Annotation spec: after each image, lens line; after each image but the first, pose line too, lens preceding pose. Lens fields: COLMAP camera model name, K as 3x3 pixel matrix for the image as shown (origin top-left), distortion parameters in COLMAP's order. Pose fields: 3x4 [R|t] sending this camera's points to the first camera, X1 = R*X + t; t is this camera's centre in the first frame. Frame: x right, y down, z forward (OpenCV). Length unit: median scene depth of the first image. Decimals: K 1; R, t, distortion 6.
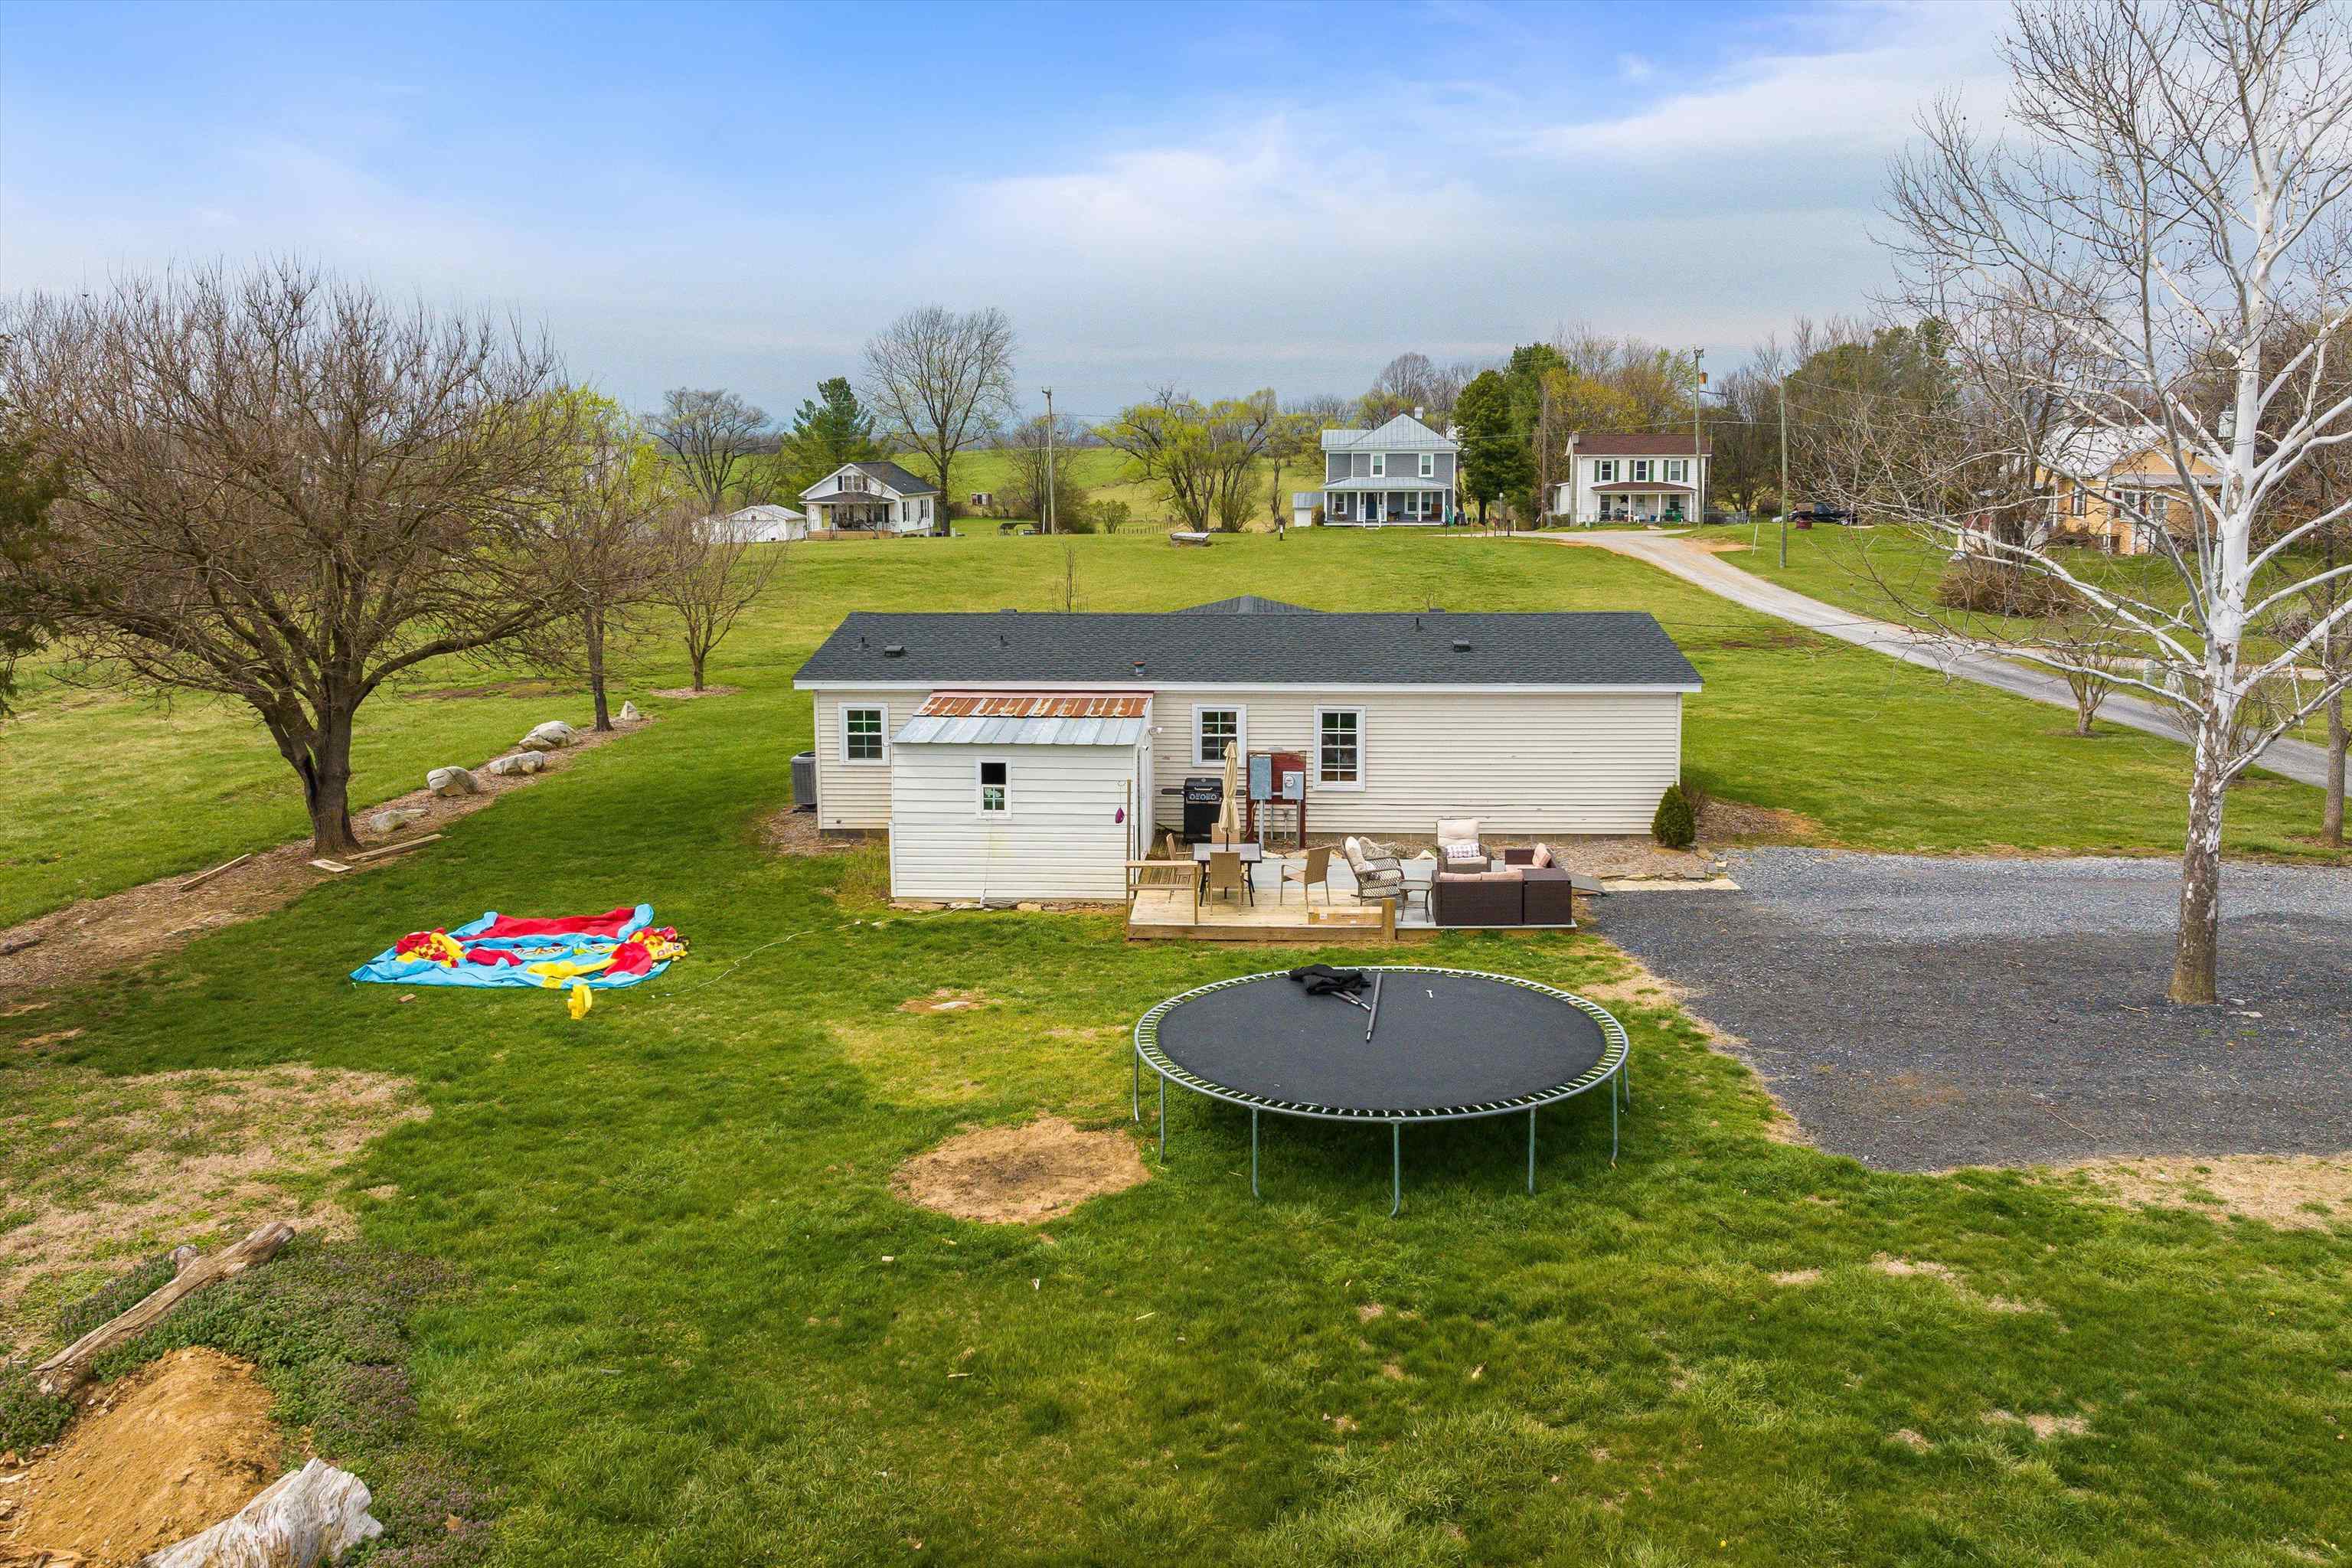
lens RADIAL K [[1711.2, 0, 1176.0], [0, 1711.2, 784.0], [0, 0, 1]] dist [-0.037342, -0.004140]
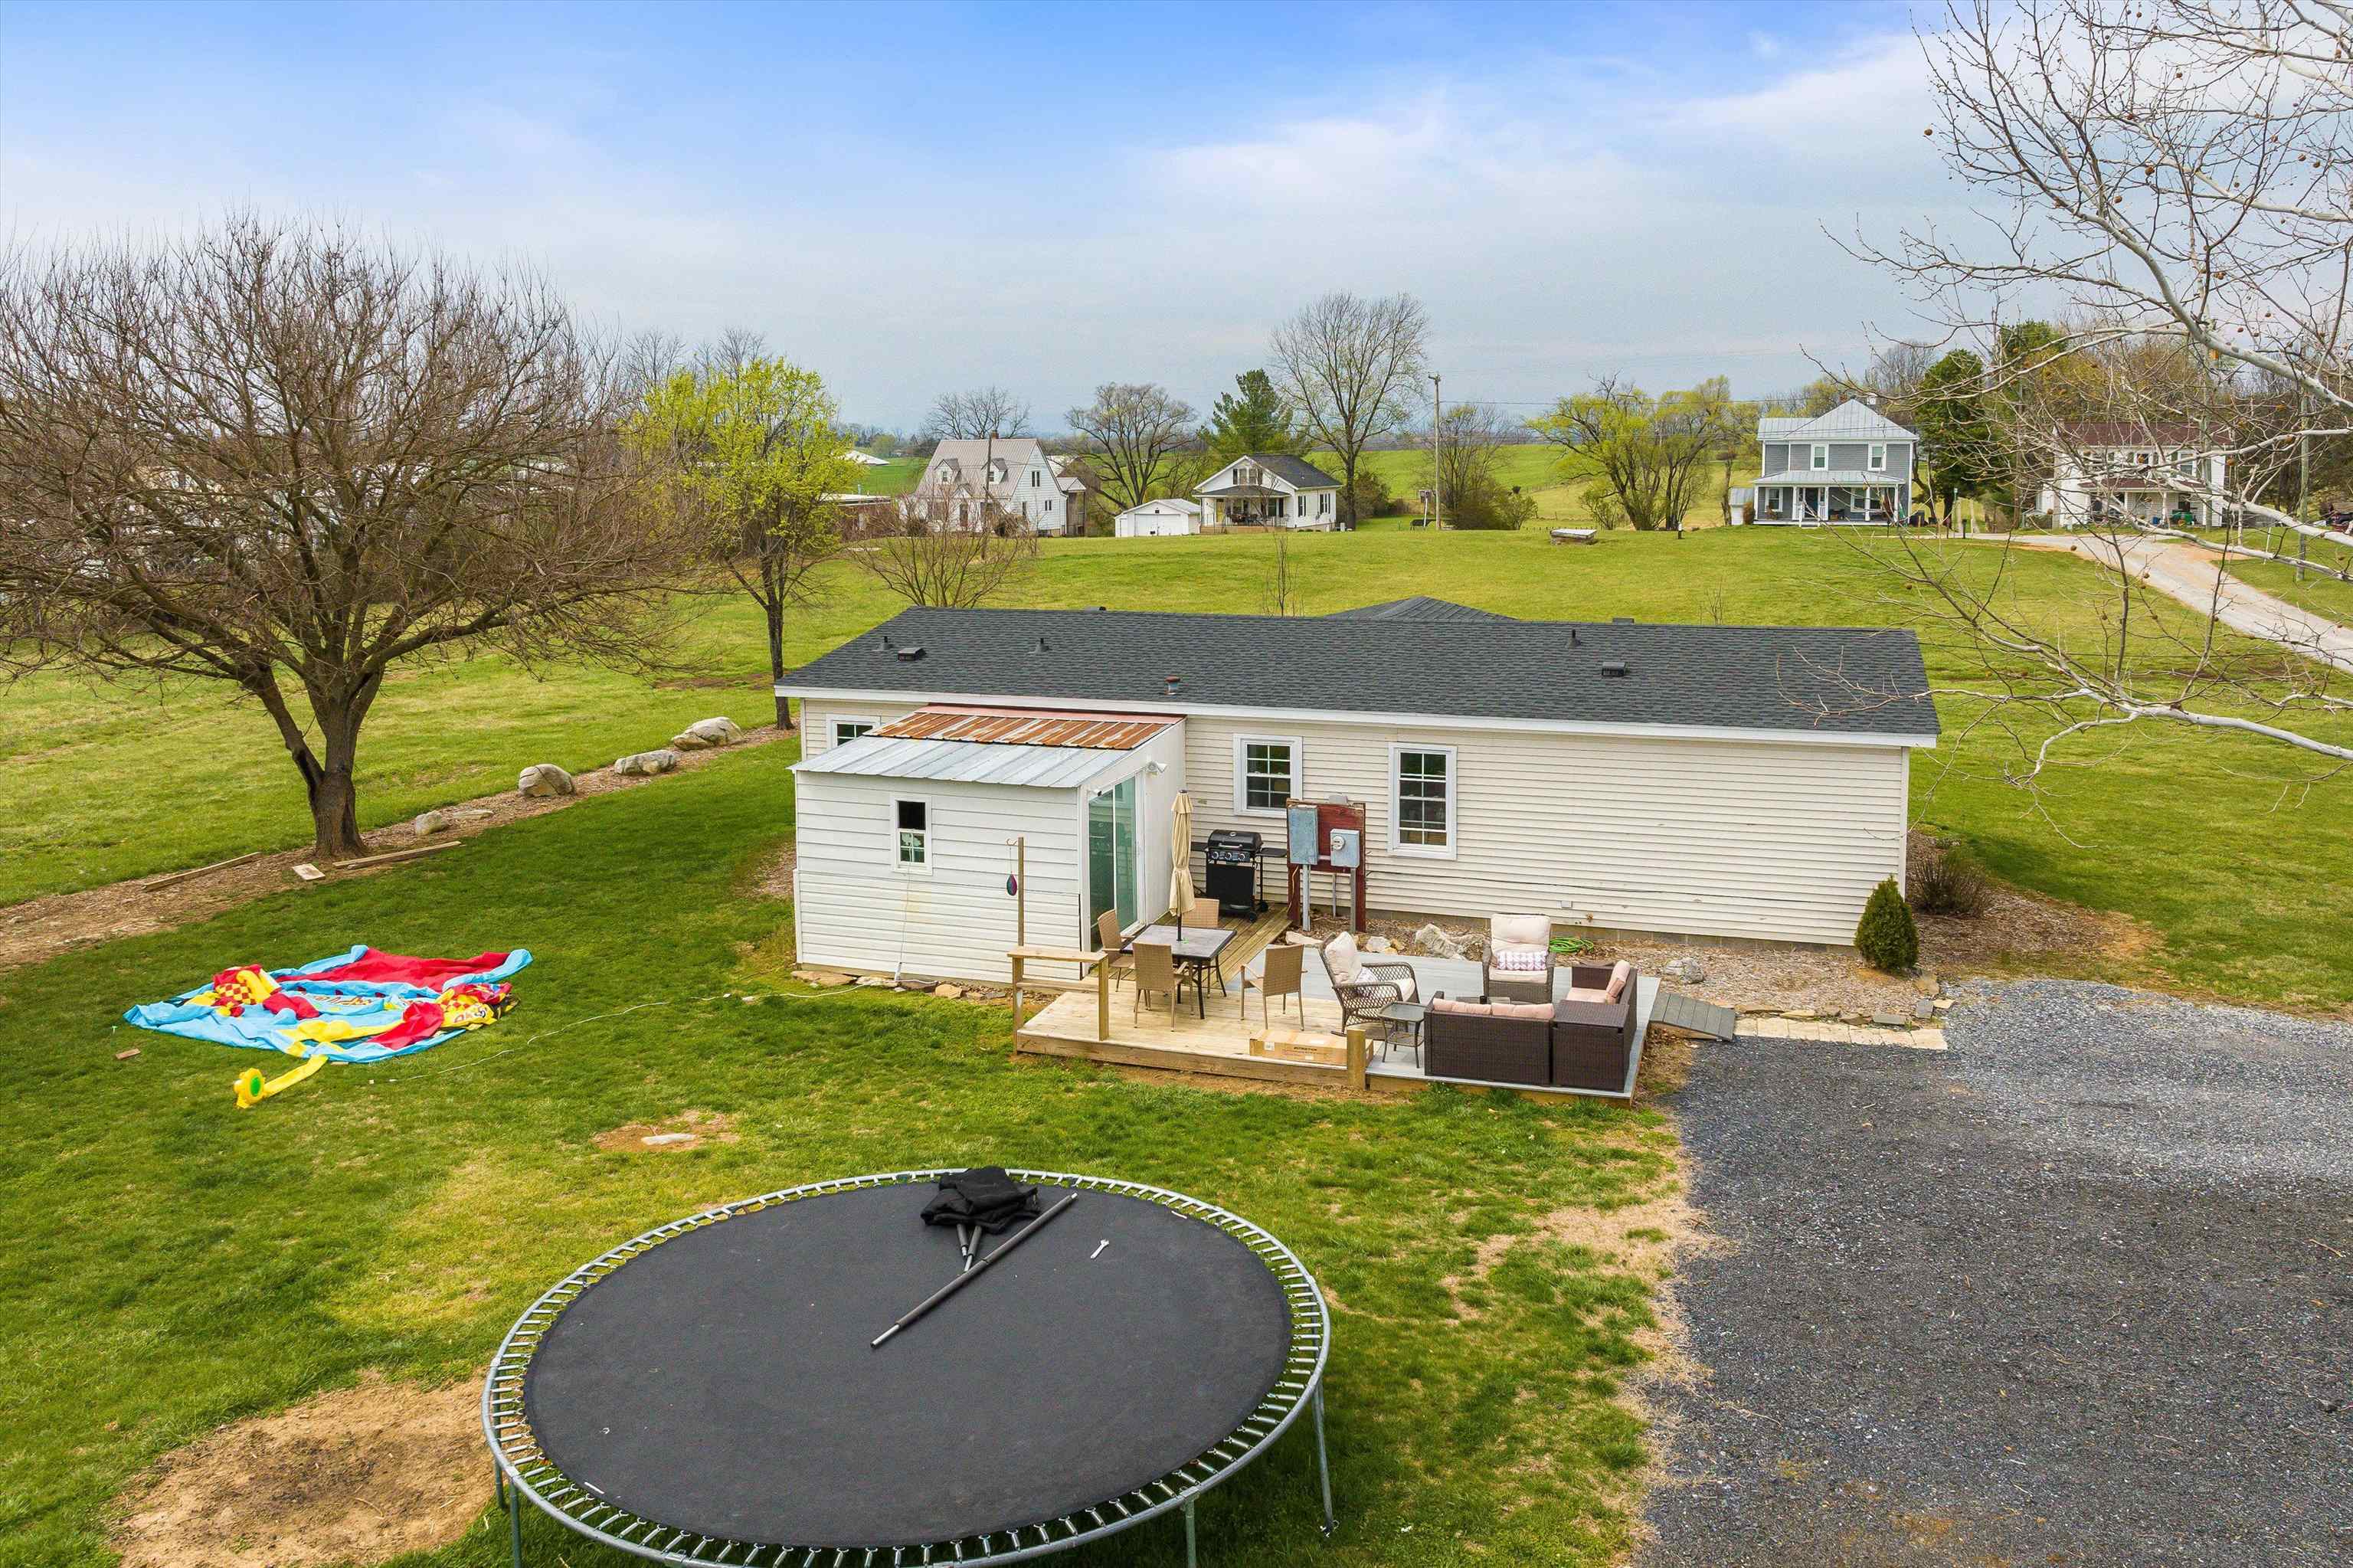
lens RADIAL K [[1736.1, 0, 1174.4], [0, 1736.1, 713.9], [0, 0, 1]] dist [-0.037690, -0.003323]
pose [[0.961498, 0.037610, -0.272226, 0.194176], [-0.048911, 0.998195, -0.034846, -0.026810], [0.270424, 0.046819, 0.961602, 0.238869]]
